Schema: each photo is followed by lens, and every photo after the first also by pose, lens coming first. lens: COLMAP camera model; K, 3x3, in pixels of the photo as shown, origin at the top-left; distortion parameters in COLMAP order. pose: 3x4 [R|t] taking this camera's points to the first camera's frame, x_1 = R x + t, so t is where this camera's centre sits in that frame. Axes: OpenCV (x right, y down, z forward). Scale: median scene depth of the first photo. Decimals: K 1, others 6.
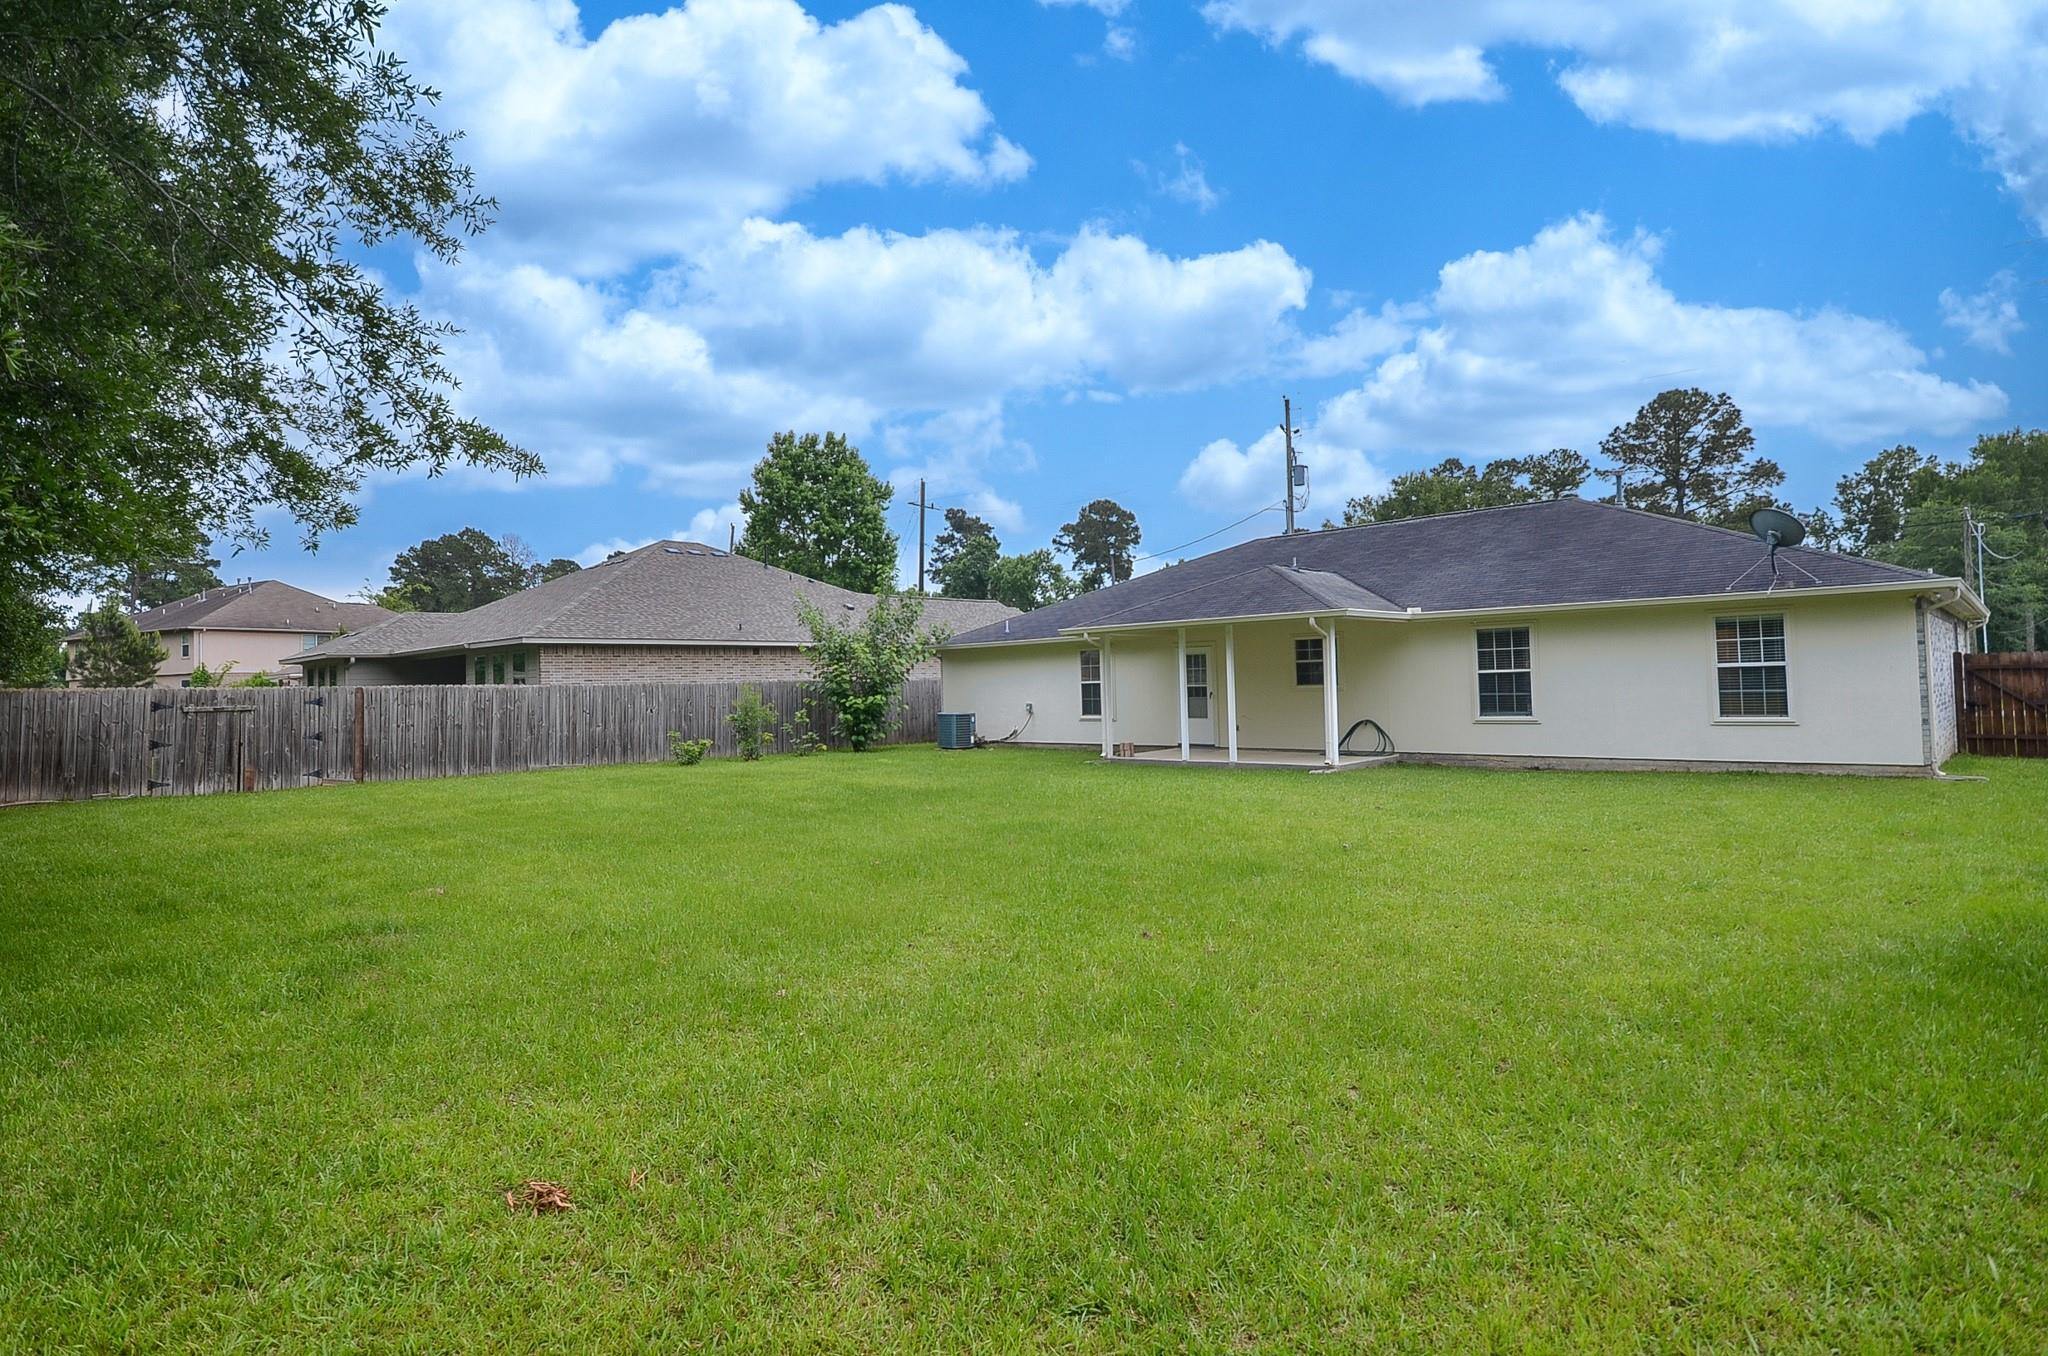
lens RADIAL K [[1069.2, 0, 1009.3], [0, 1069.2, 672.3], [0, 0, 1]] dist [0.000564, -0.000518]
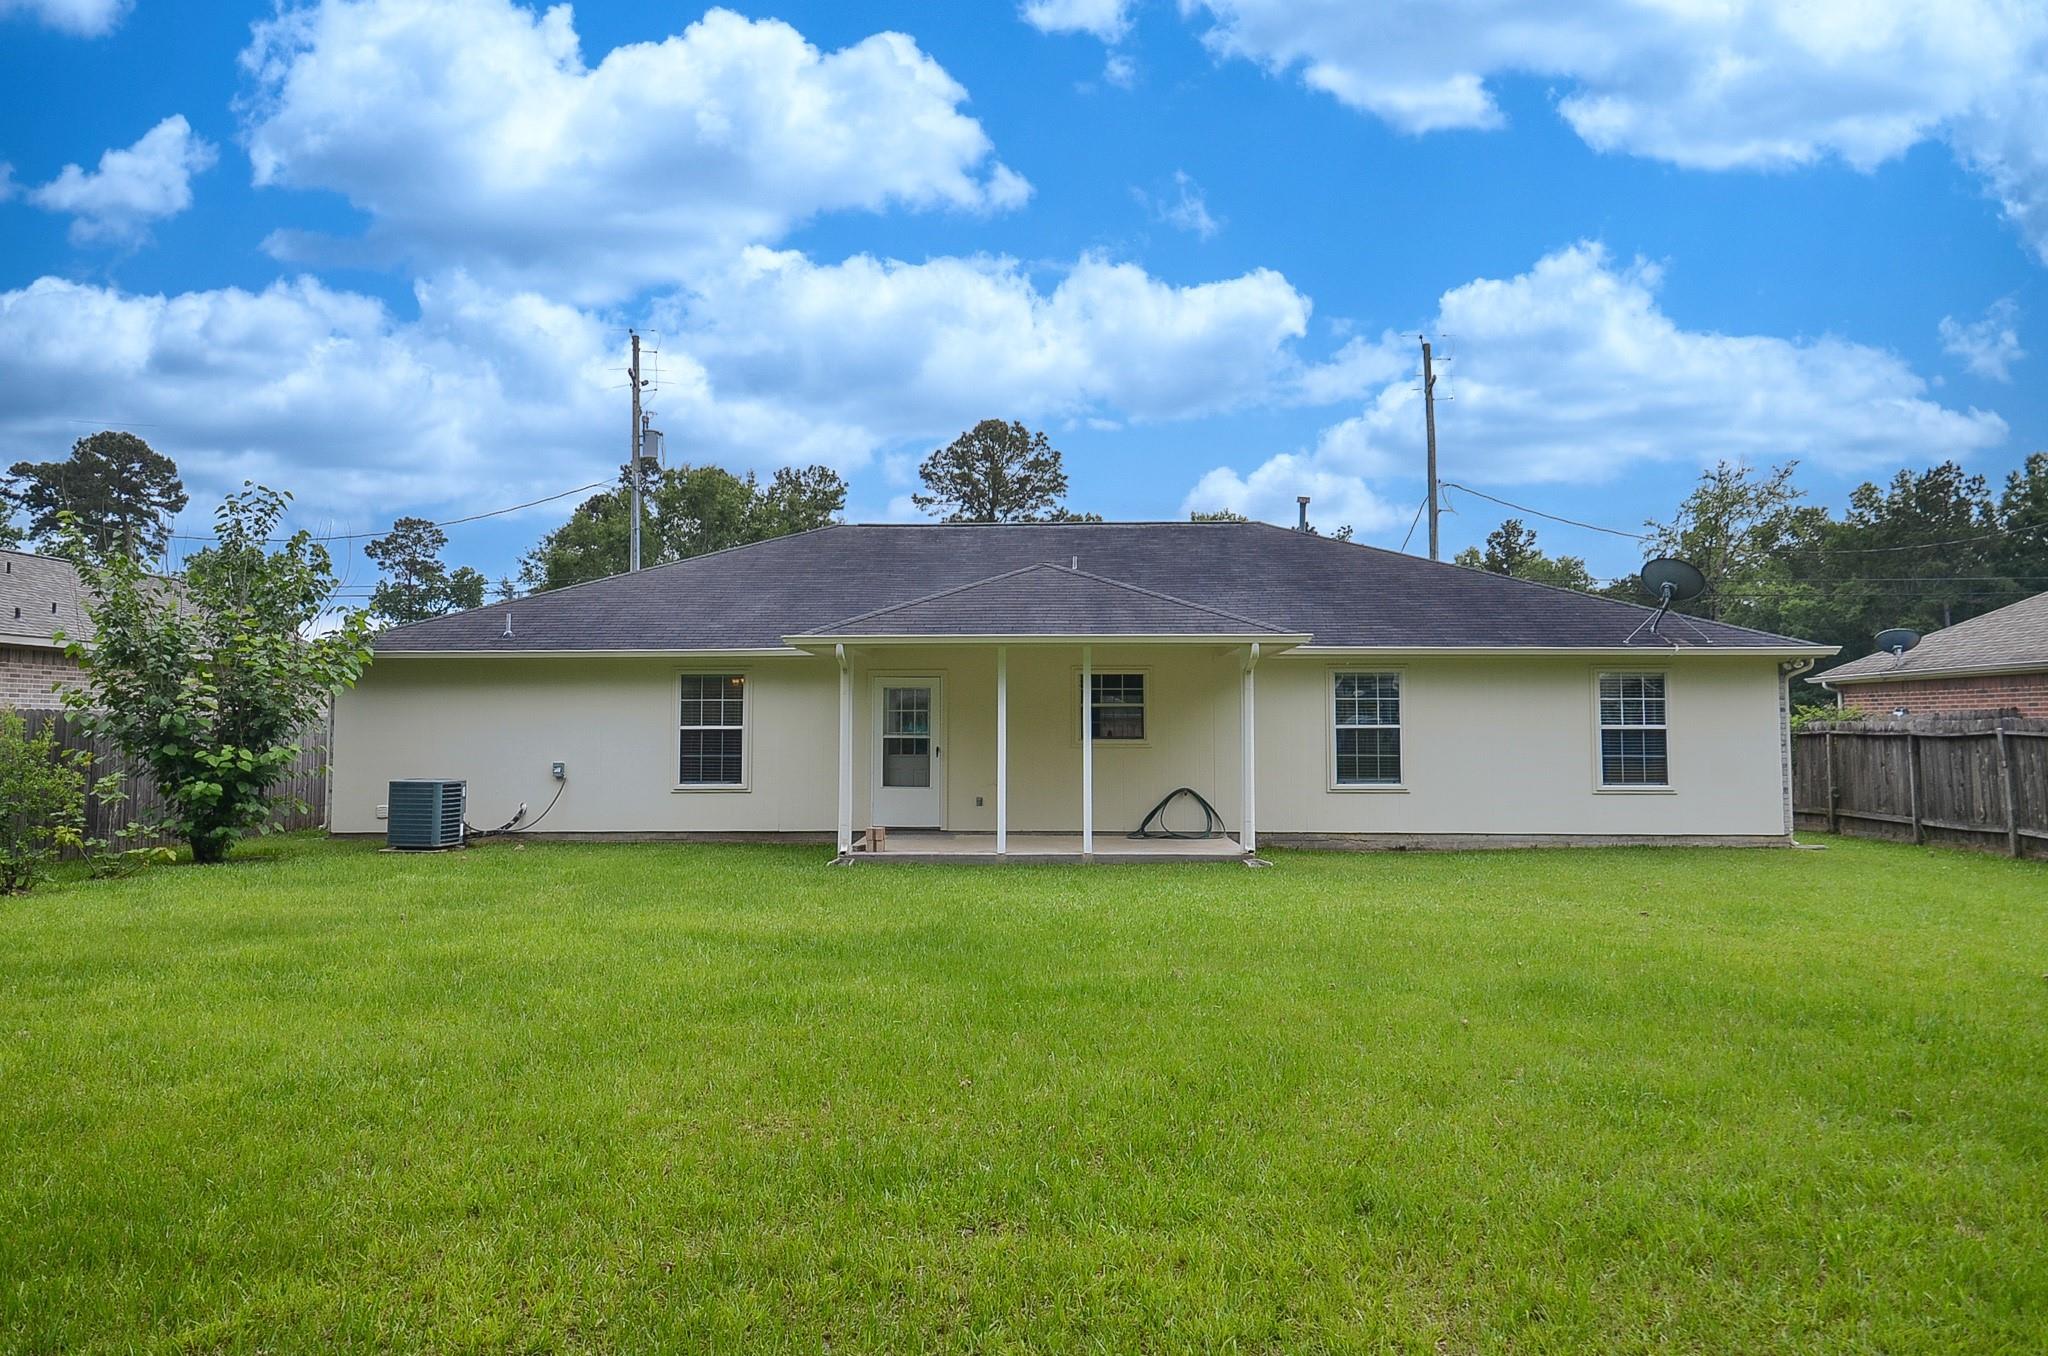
lens RADIAL K [[1380.0, 0, 1029.4], [0, 1380.0, 675.1], [0, 0, 1]] dist [0.027864, 0.001037]
pose [[0.738542, 0.051893, 0.672208, -0.407532], [-0.026705, 0.998503, -0.047743, 0.015983], [-0.673679, 0.017309, 0.738822, 0.407601]]
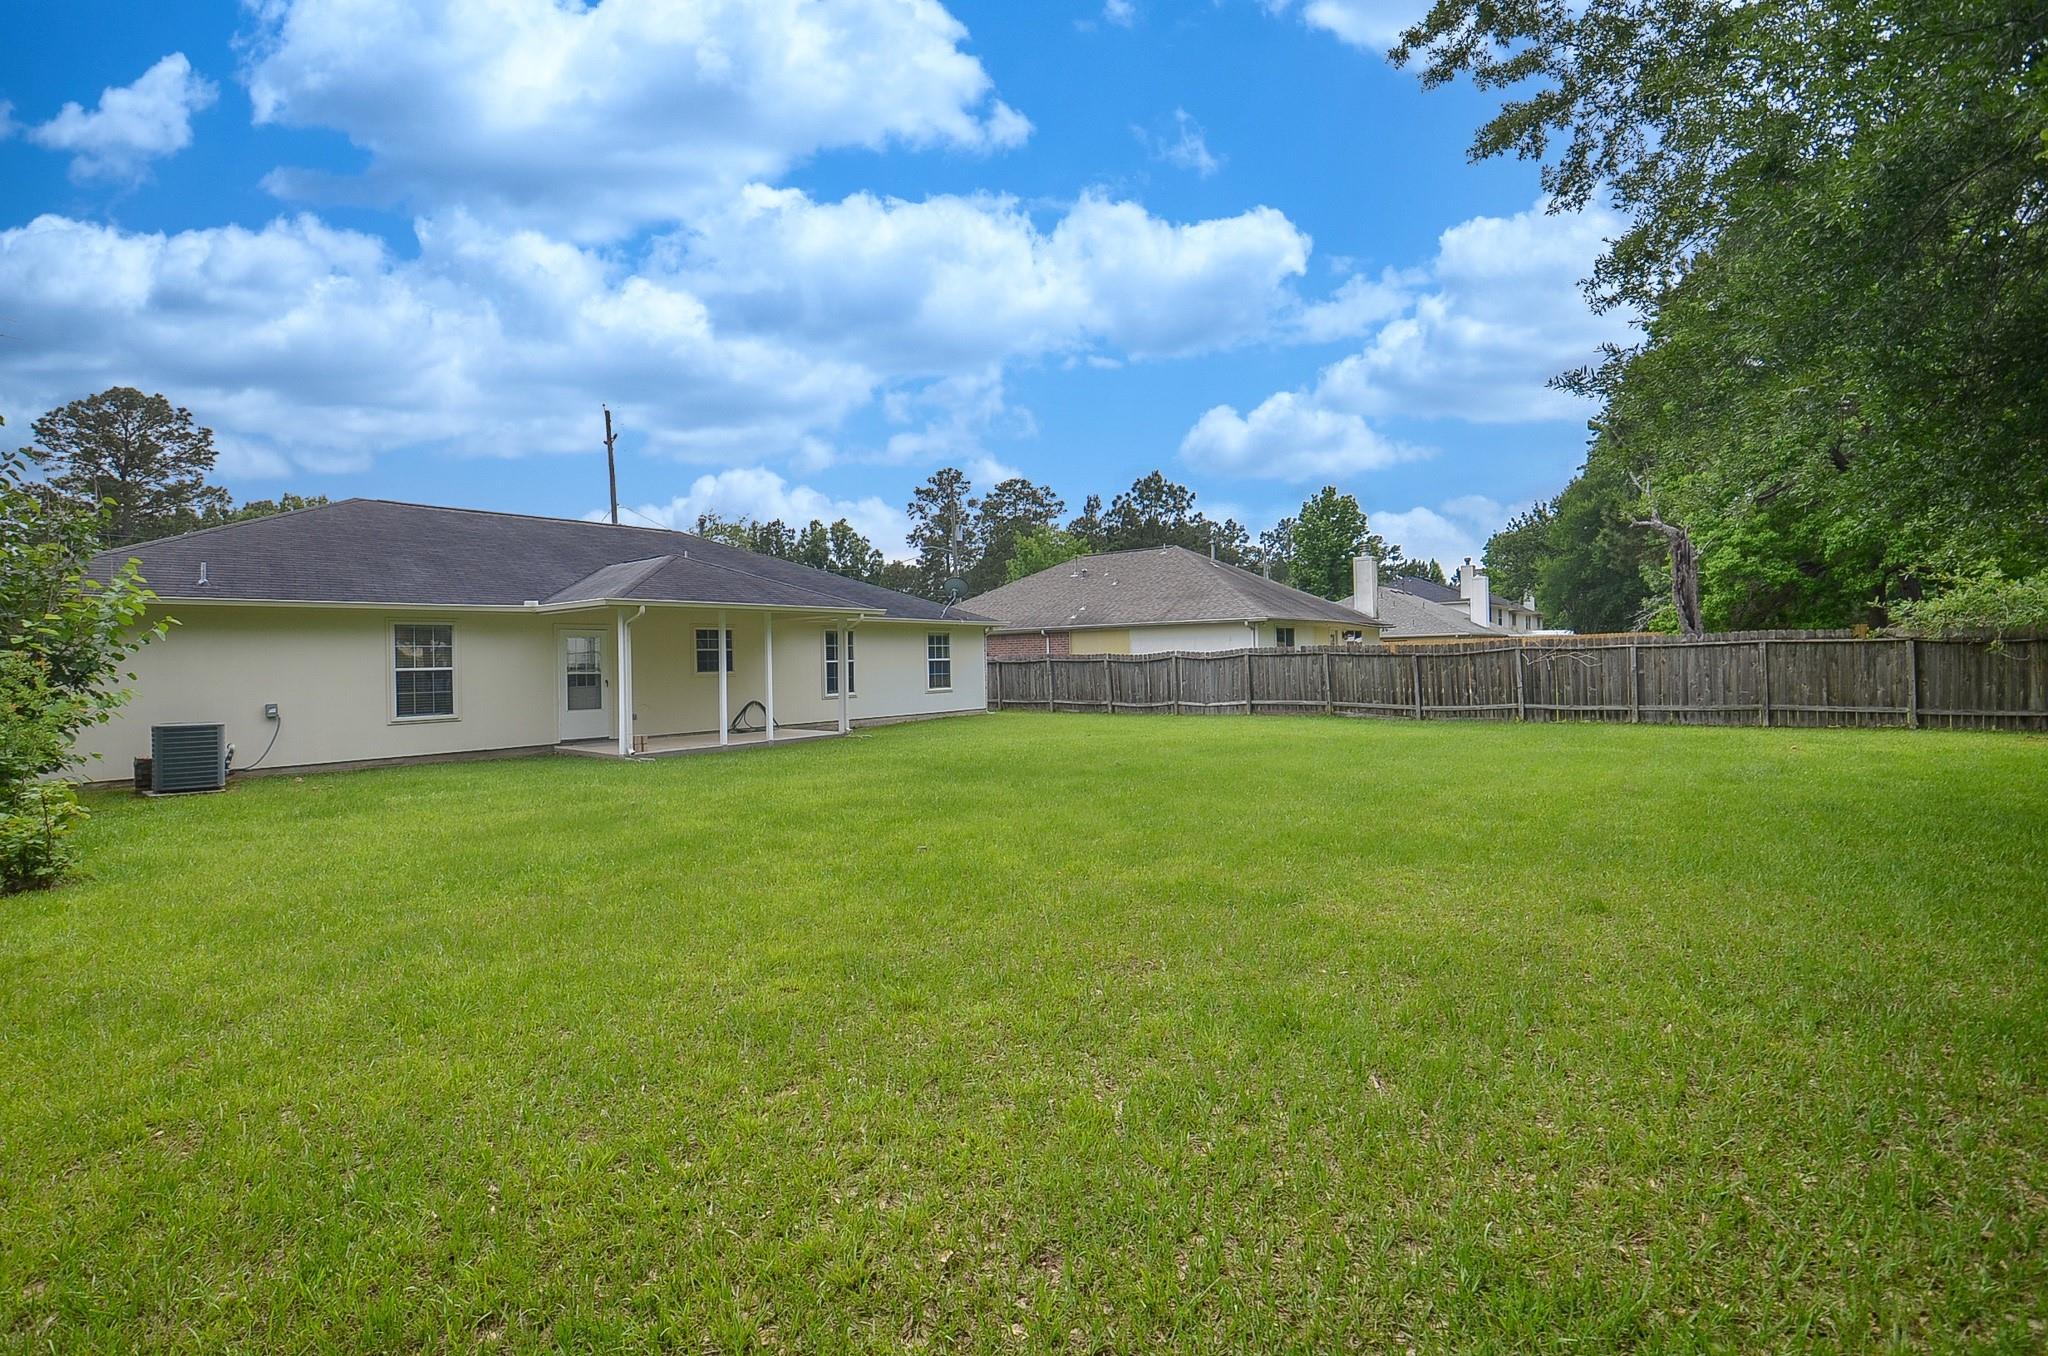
lens RADIAL K [[938.7, 0, 1020.6], [0, 938.7, 666.9], [0, 0, 1]] dist [-0.021784, -0.005492]
pose [[-0.103372, 0.022587, 0.994386, -0.779754], [0.012903, 0.999688, -0.021366, 0.034676], [-0.994559, 0.010622, -0.103631, 0.880133]]
